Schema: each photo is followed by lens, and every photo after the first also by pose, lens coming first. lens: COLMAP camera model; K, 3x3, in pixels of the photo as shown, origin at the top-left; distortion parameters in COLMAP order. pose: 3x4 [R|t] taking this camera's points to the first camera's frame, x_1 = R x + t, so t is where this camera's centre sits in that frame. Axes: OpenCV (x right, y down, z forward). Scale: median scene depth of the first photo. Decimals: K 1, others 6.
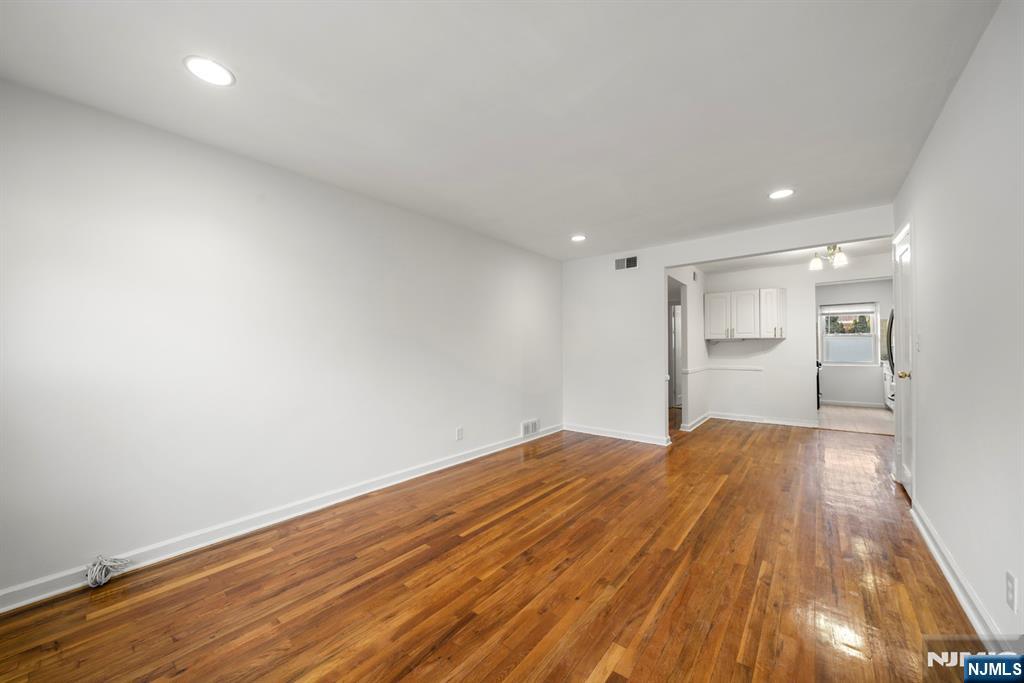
lens RADIAL K [[376.4, 0, 512.0], [0, 376.4, 341.5], [0, 0, 1]] dist [-0.001314, -0.000072]
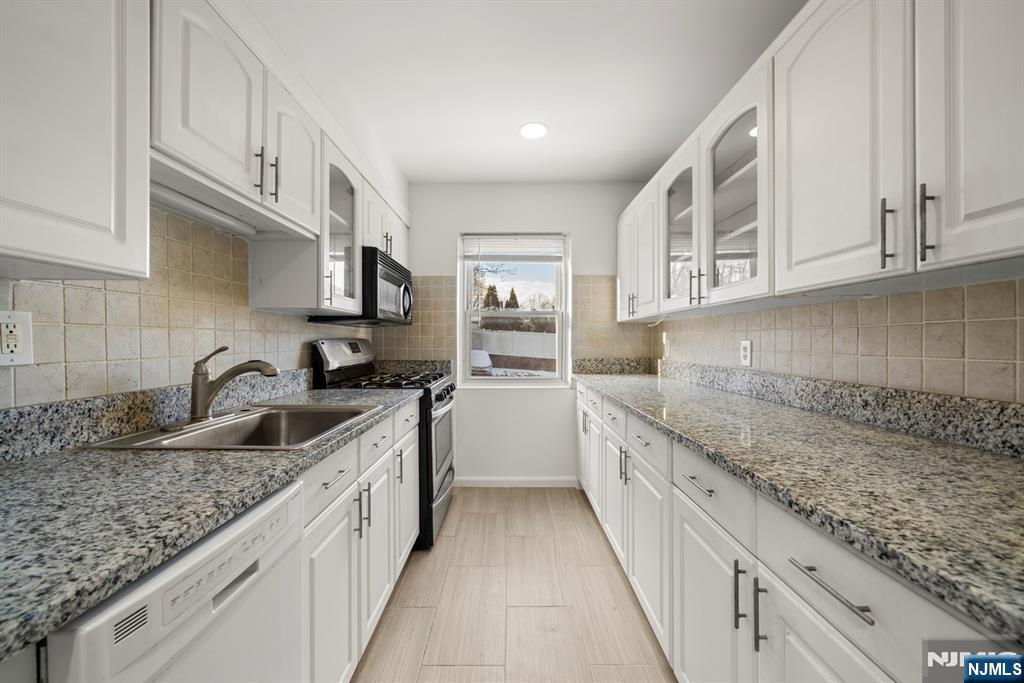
lens RADIAL K [[376.4, 0, 512.0], [0, 376.4, 341.5], [0, 0, 1]] dist [-0.001314, -0.000072]
pose [[0.774009, 0.008459, 0.633118, 0.382488], [-0.019663, 0.999750, 0.010680, 0.006641], [-0.632870, -0.020715, 0.773981, 0.413297]]
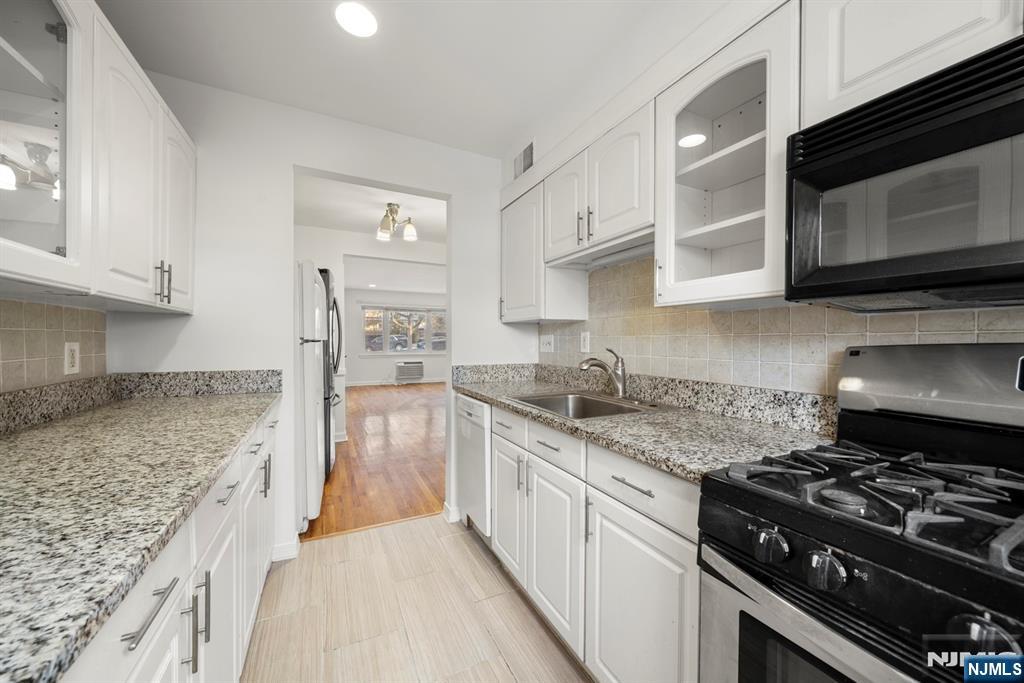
lens RADIAL K [[376.4, 0, 512.0], [0, 376.4, 341.5], [0, 0, 1]] dist [-0.001314, -0.000072]
pose [[-0.415502, 0.012301, -0.909509, 3.136925], [0.017387, 0.999833, 0.005580, 0.012706], [0.909426, -0.013496, -0.415647, 3.238956]]
